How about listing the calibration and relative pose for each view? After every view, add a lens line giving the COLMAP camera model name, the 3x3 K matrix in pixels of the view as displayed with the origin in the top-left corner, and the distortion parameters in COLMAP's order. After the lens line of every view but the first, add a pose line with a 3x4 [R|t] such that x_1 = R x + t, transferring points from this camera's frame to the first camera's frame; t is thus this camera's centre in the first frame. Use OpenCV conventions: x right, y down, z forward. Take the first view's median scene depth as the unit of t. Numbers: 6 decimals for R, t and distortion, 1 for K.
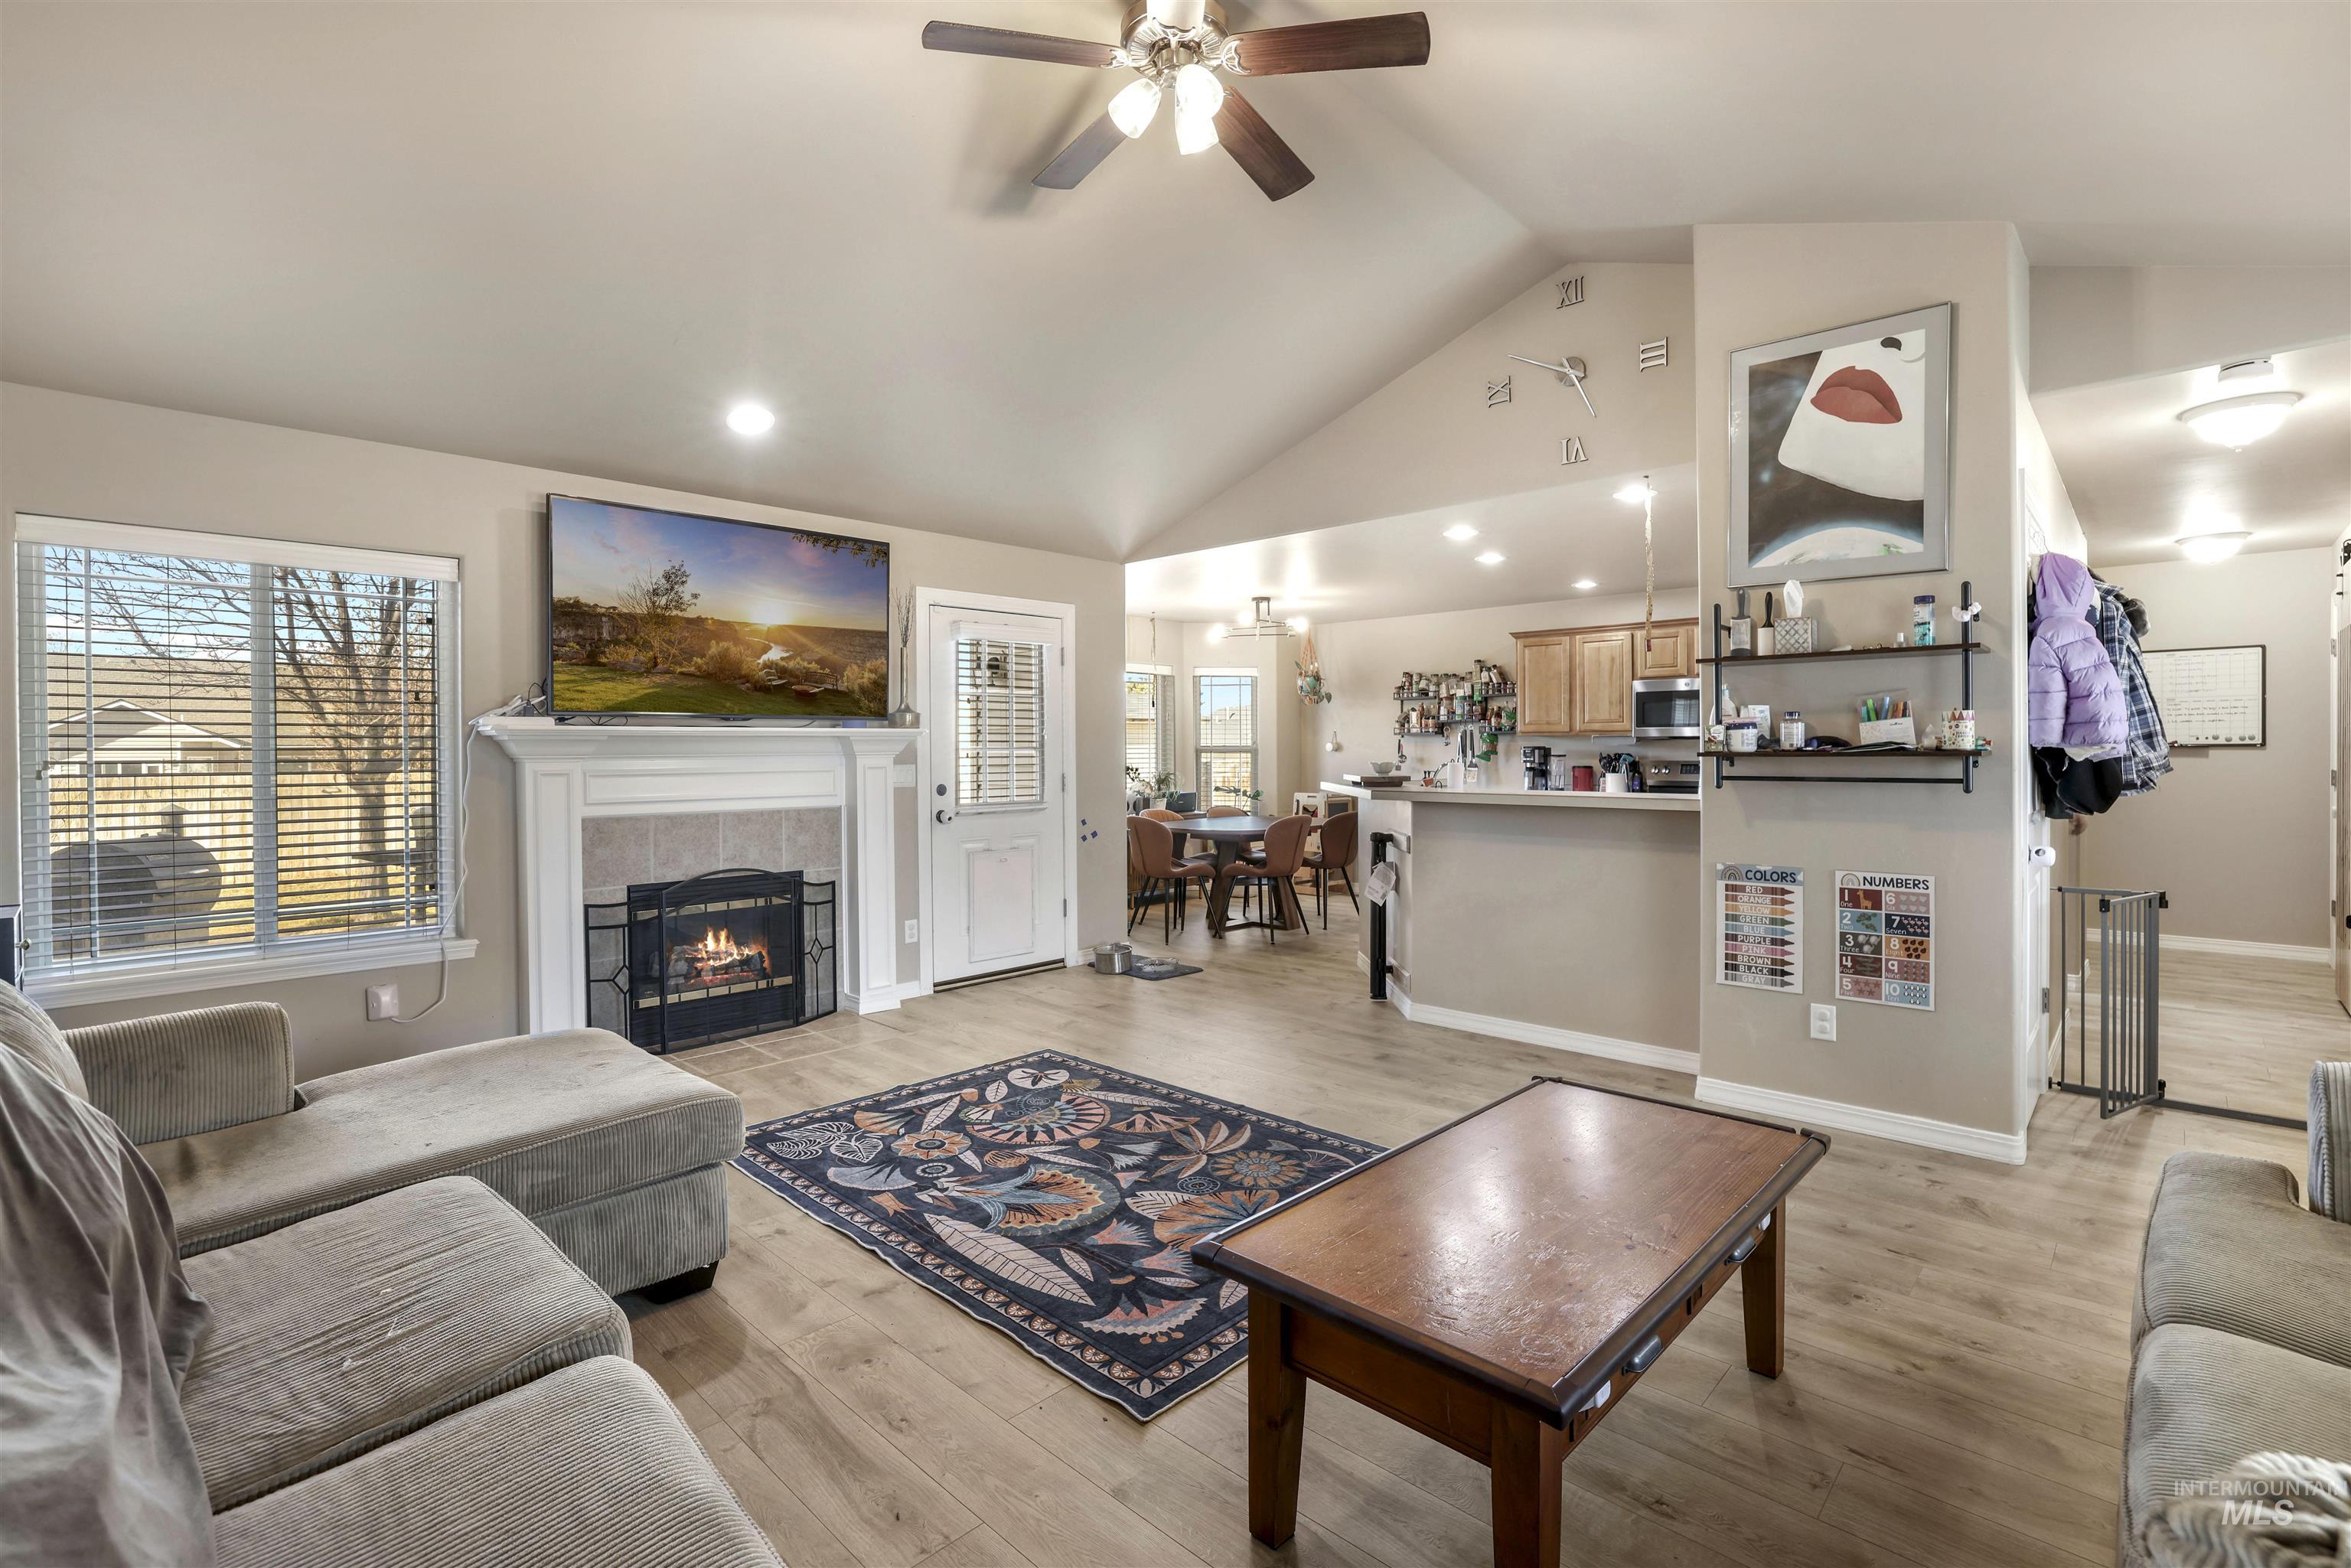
lens RADIAL K [[1049.2, 0, 1179.5], [0, 1049.2, 769.8], [0, 0, 1]] dist [-0.050540, 0.020334]
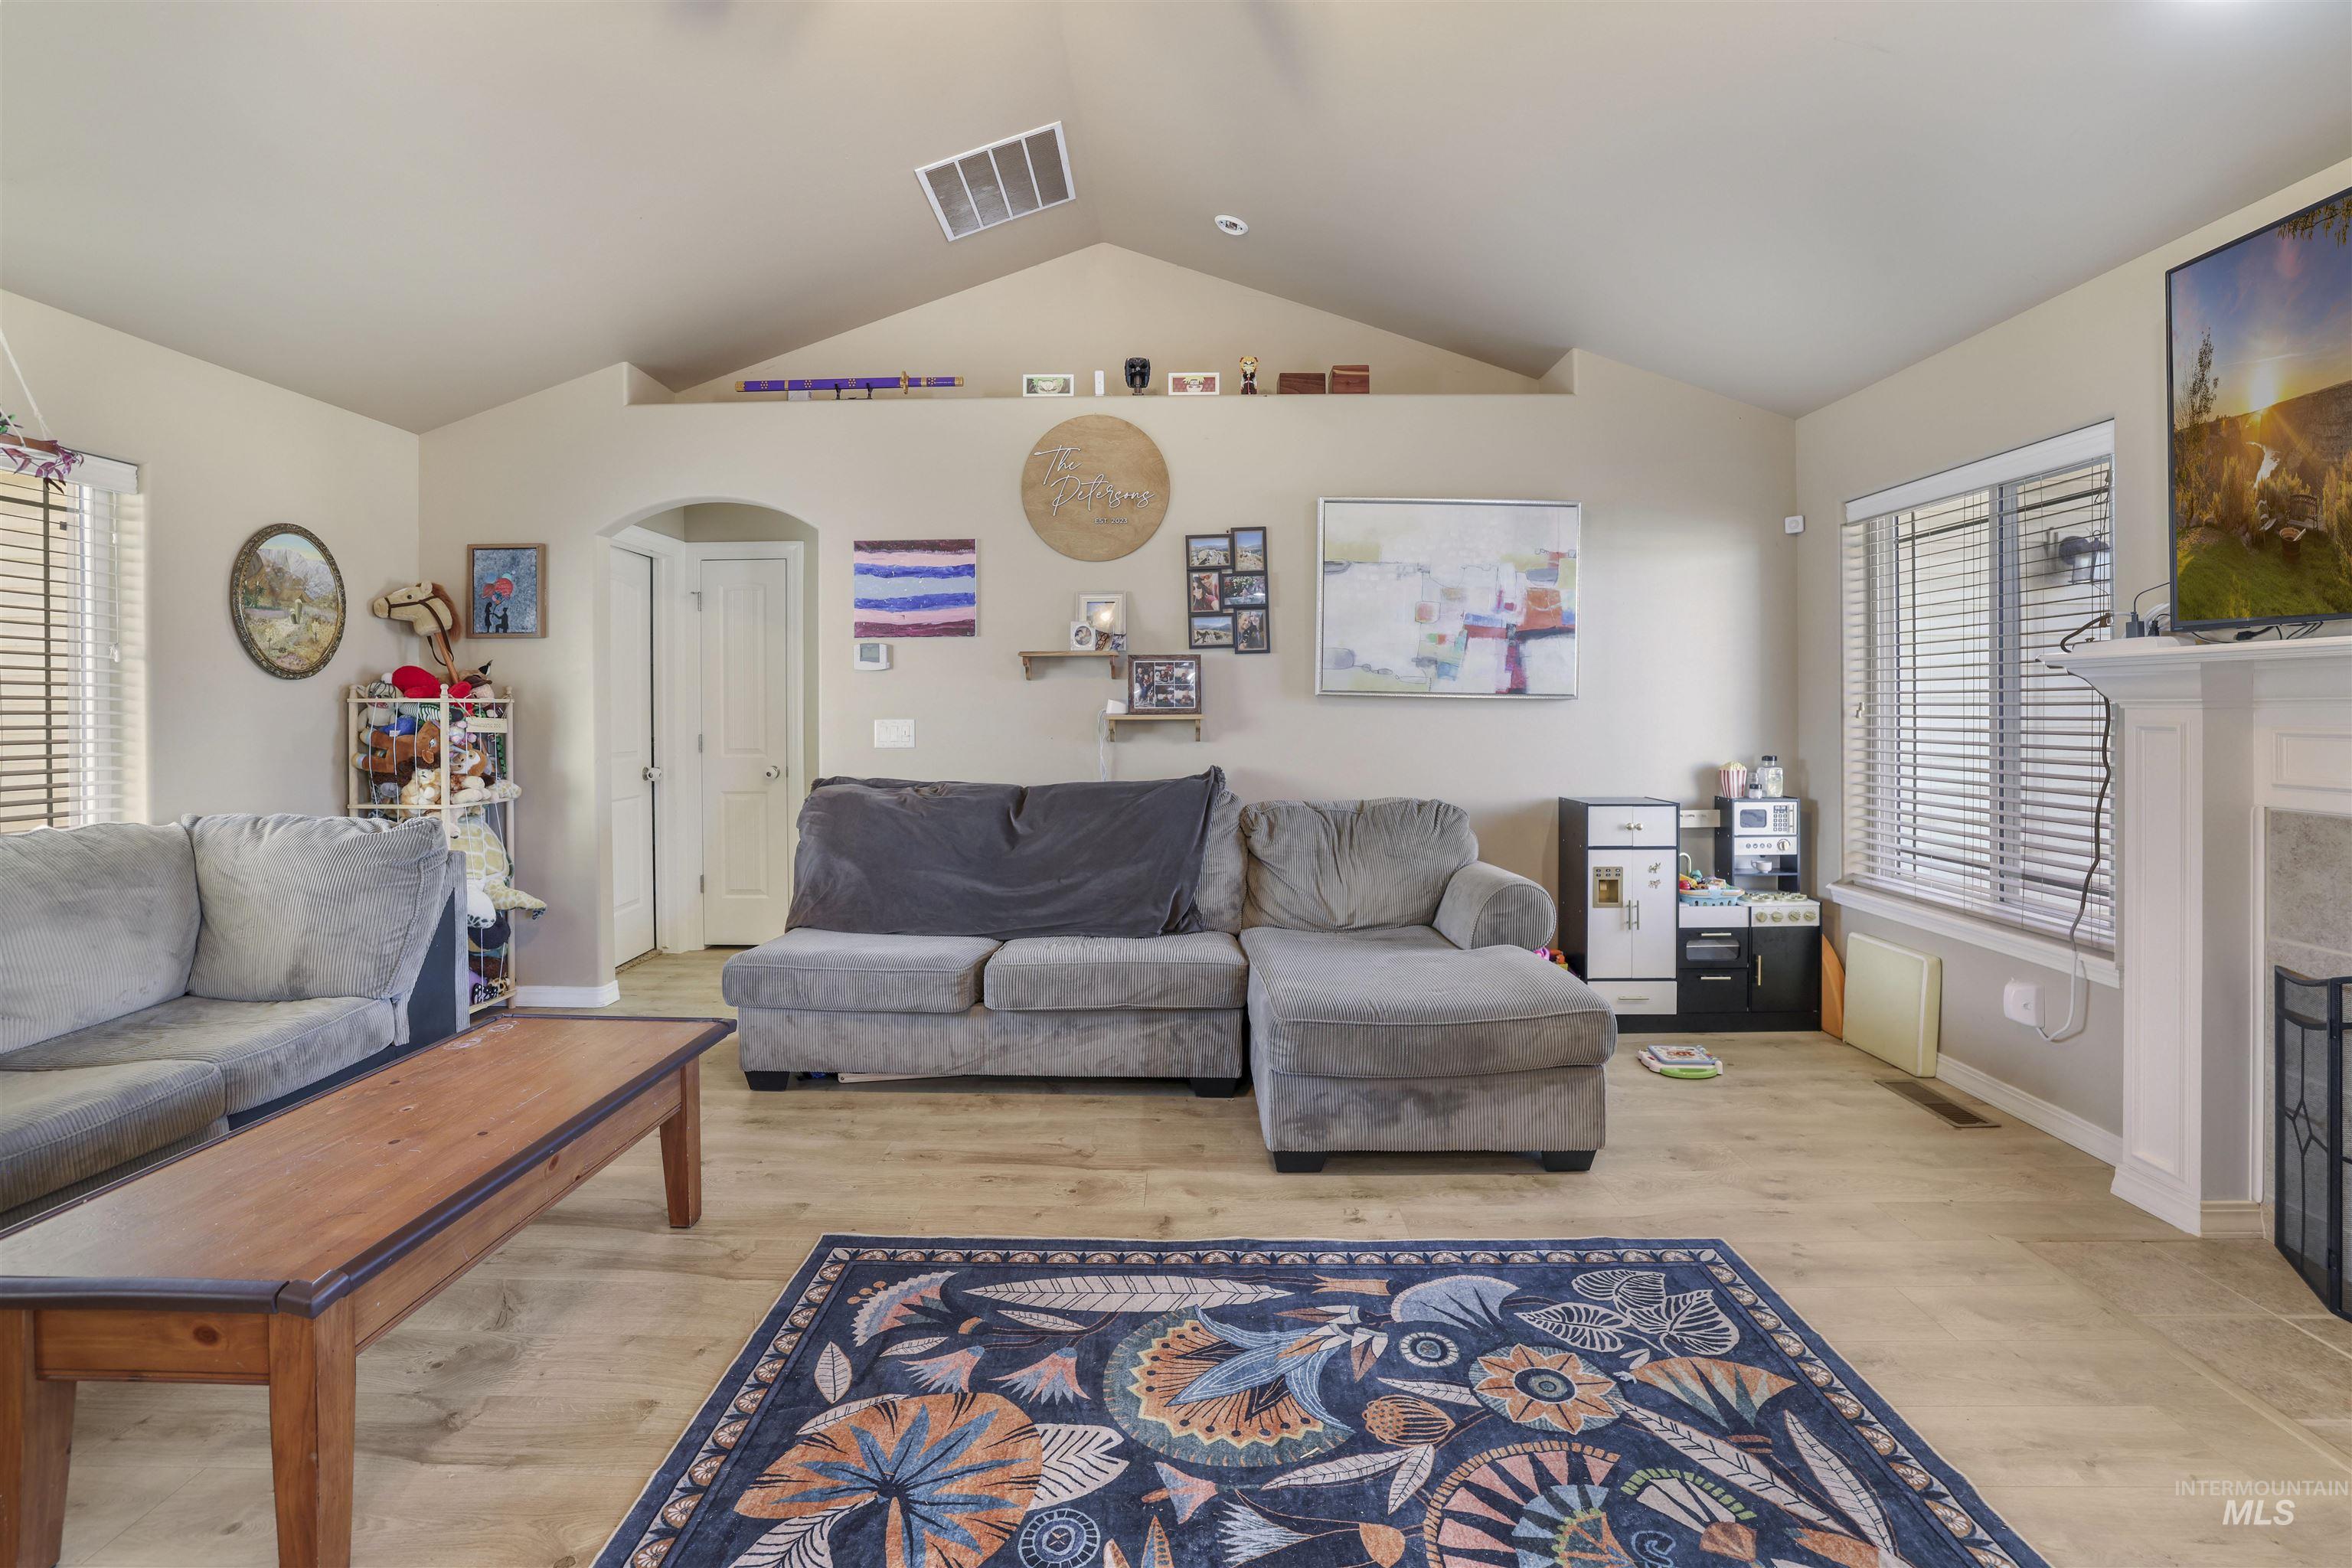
lens RADIAL K [[1030.3, 0, 1180.1], [0, 1030.3, 711.2], [0, 0, 1]] dist [-0.048772, 0.018791]
pose [[-0.728991, 0.010359, -0.684445, 0.251228], [-0.004802, 0.999783, 0.020246, -0.016208], [0.684507, 0.018046, -0.728783, 1.134130]]
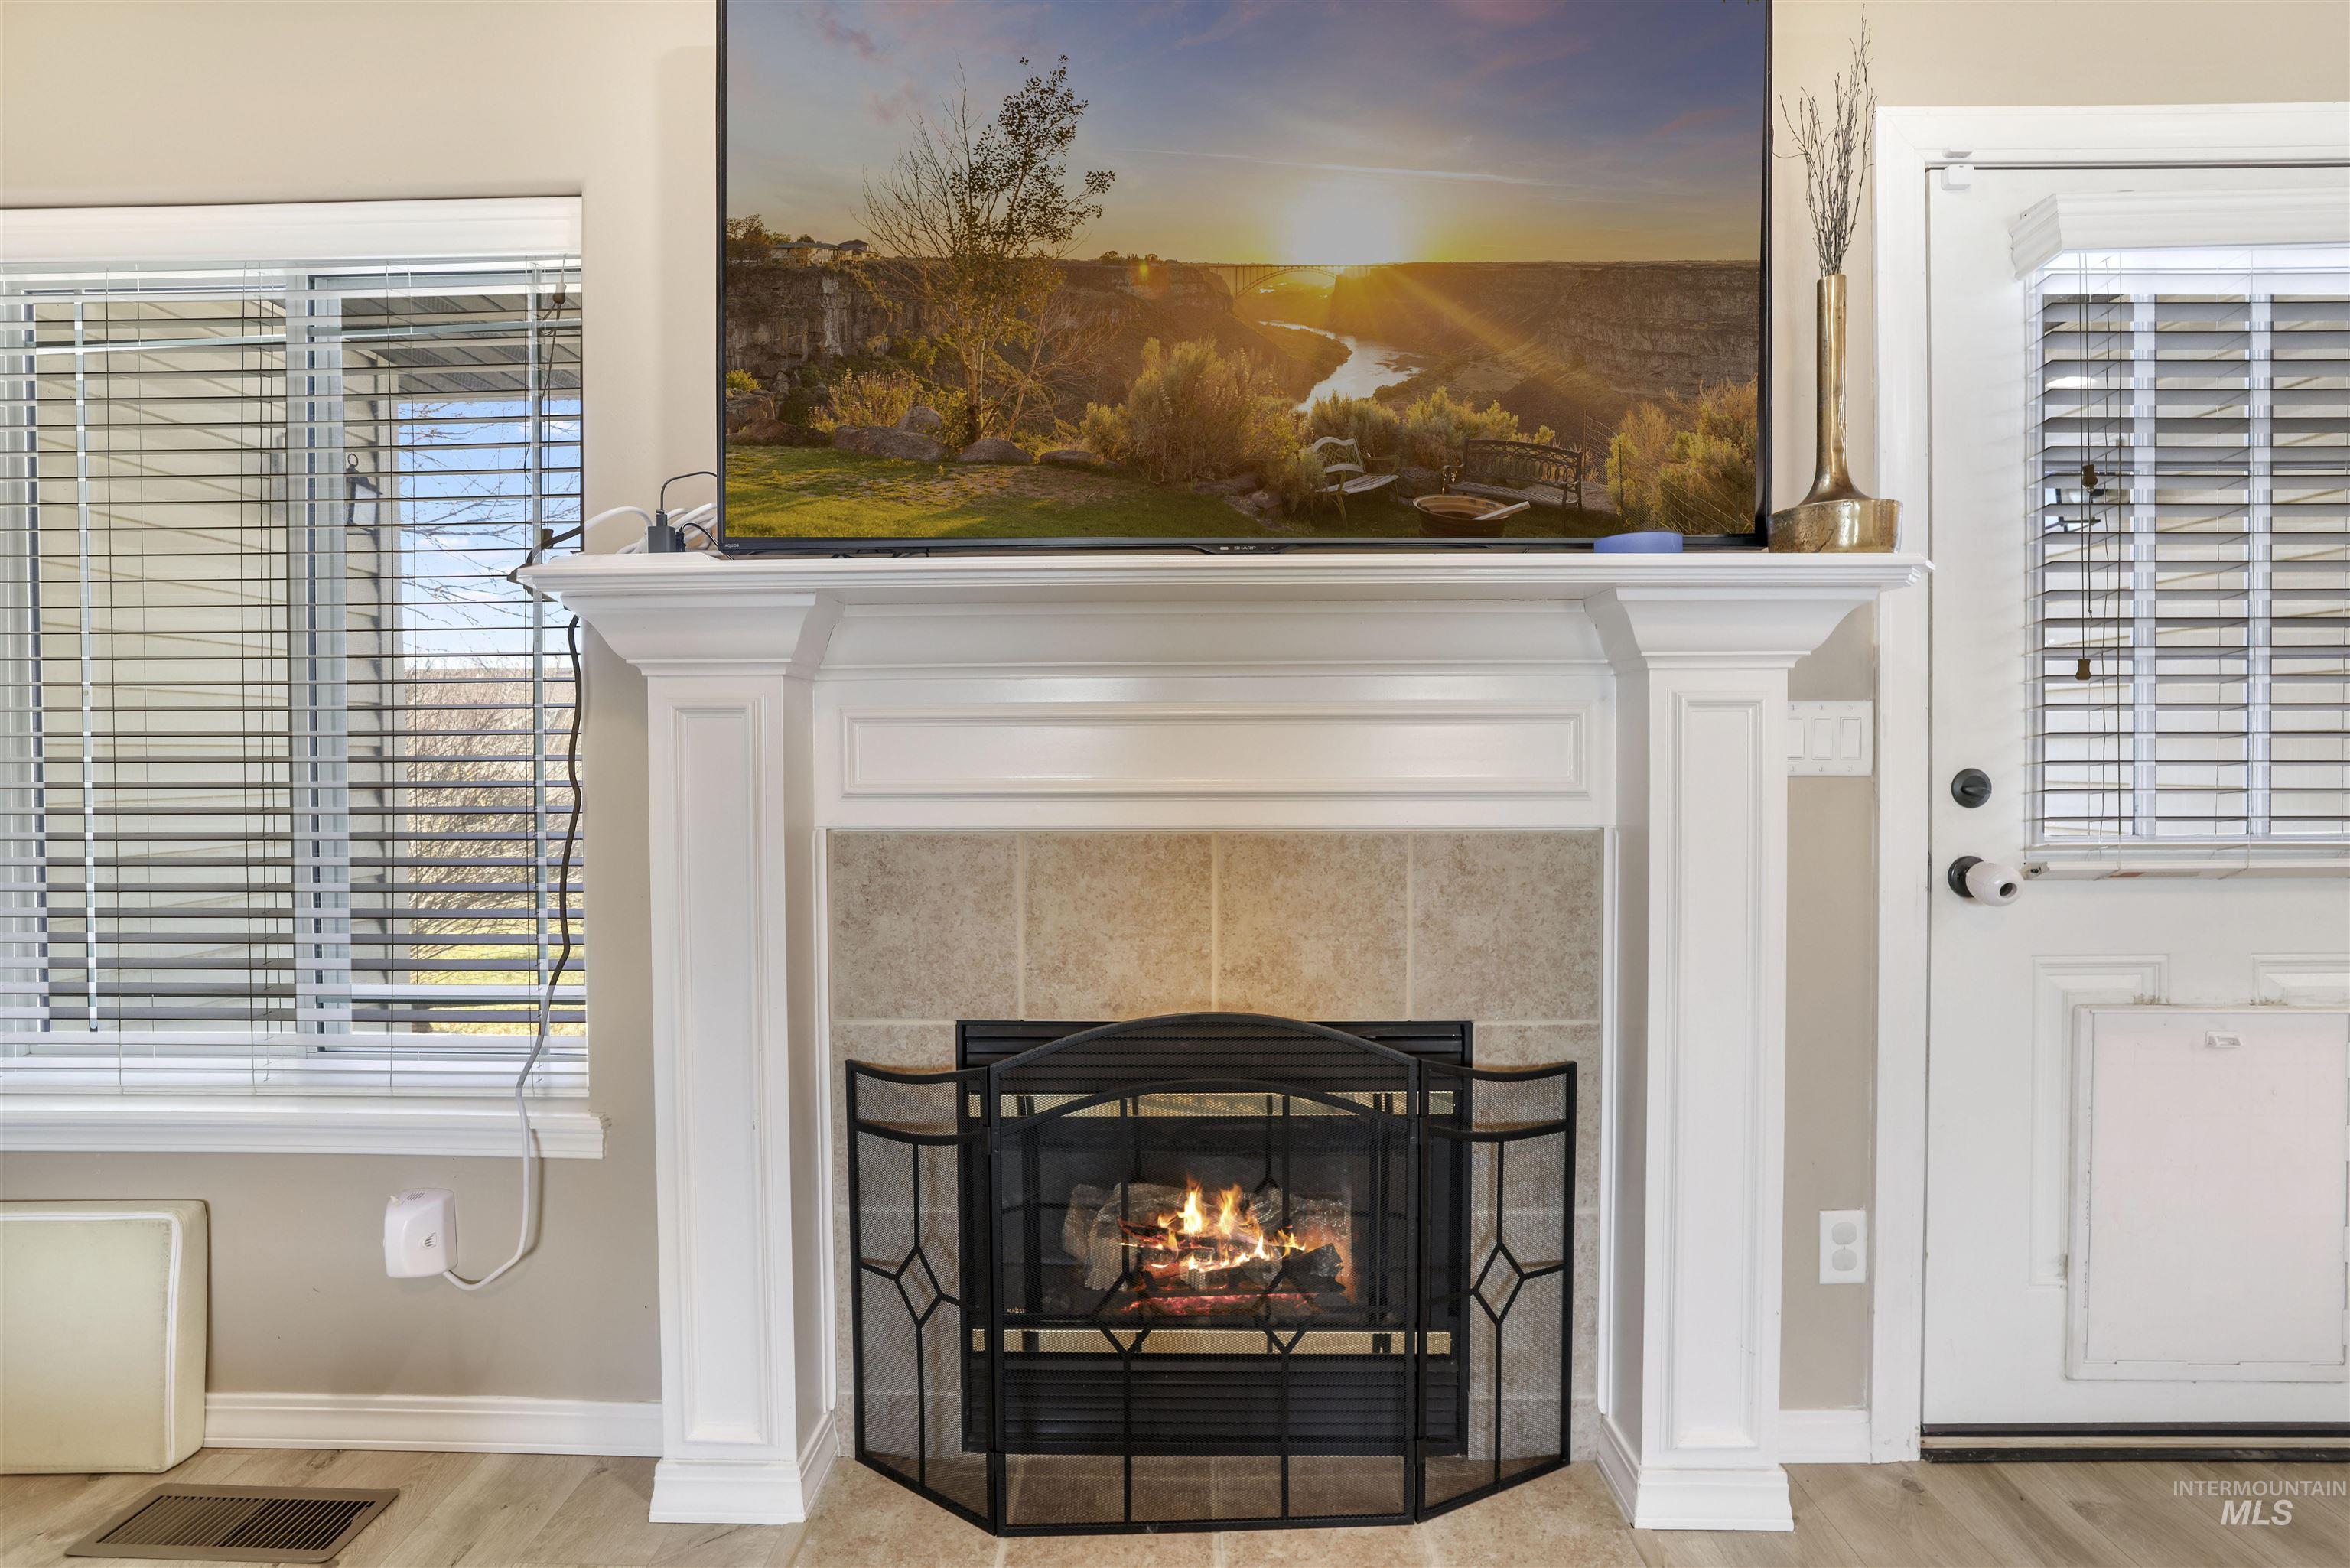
lens RADIAL K [[1048.7, 0, 1179.0], [0, 1048.7, 769.8], [0, 0, 1]] dist [-0.050540, 0.020334]
pose [[0.679731, 0.014001, -0.733328, -0.249813], [-0.013464, 0.999888, 0.006611, 0.023142], [0.733338, 0.005380, 0.679843, 0.954864]]
